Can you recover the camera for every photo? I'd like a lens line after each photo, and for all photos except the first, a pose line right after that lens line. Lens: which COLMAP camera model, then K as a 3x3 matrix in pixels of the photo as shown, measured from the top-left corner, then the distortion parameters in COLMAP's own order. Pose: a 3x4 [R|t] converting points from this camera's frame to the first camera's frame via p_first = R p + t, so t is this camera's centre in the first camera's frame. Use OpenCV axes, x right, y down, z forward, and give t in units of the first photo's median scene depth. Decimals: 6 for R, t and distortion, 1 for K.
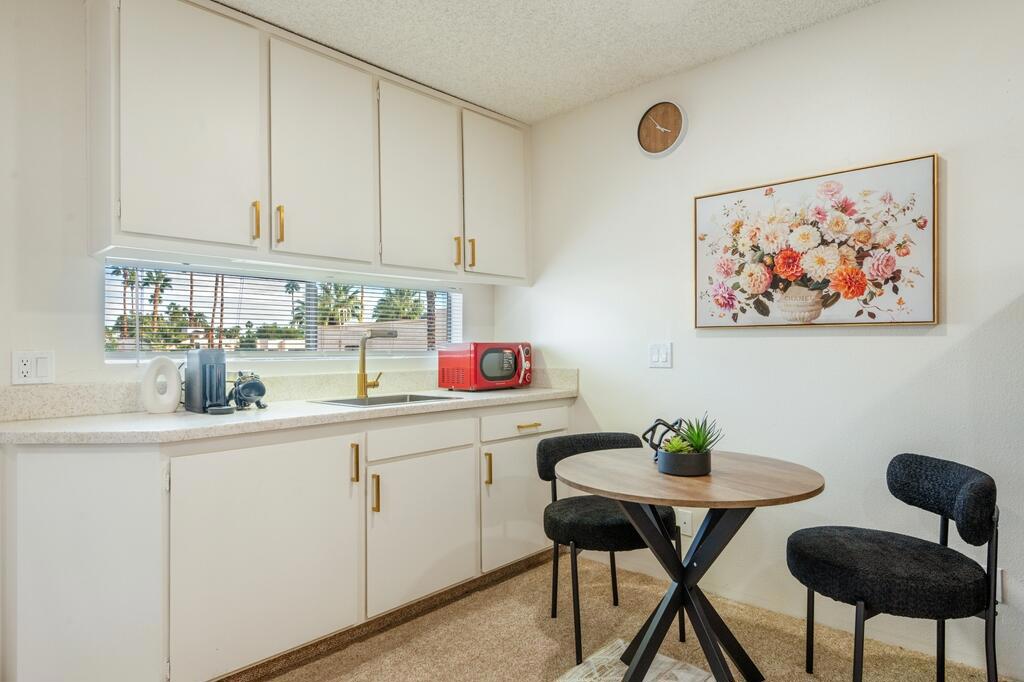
lens RADIAL K [[602.3, 0, 506.5], [0, 602.3, 337.5], [0, 0, 1]] dist [0.026973, -0.001255]
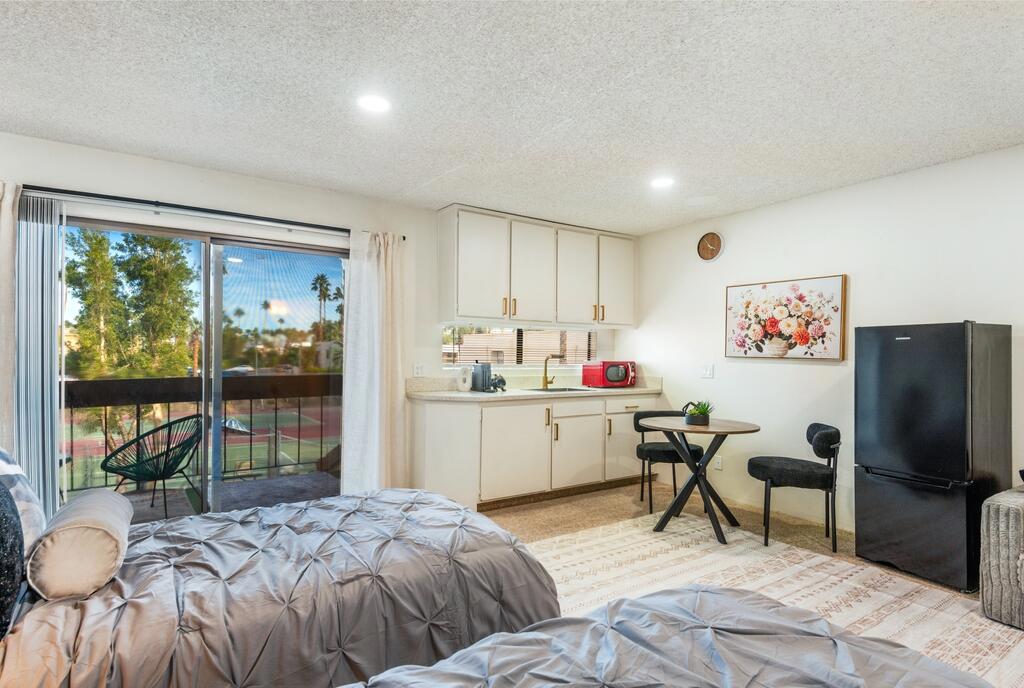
lens RADIAL K [[549.0, 0, 507.7], [0, 549.0, 353.4], [0, 0, 1]] dist [0.040735, -0.000171]
pose [[0.976764, 0.020584, -0.213325, 0.024710], [-0.016832, 0.999670, 0.019392, -0.052314], [0.213654, -0.015351, 0.976789, -0.848668]]
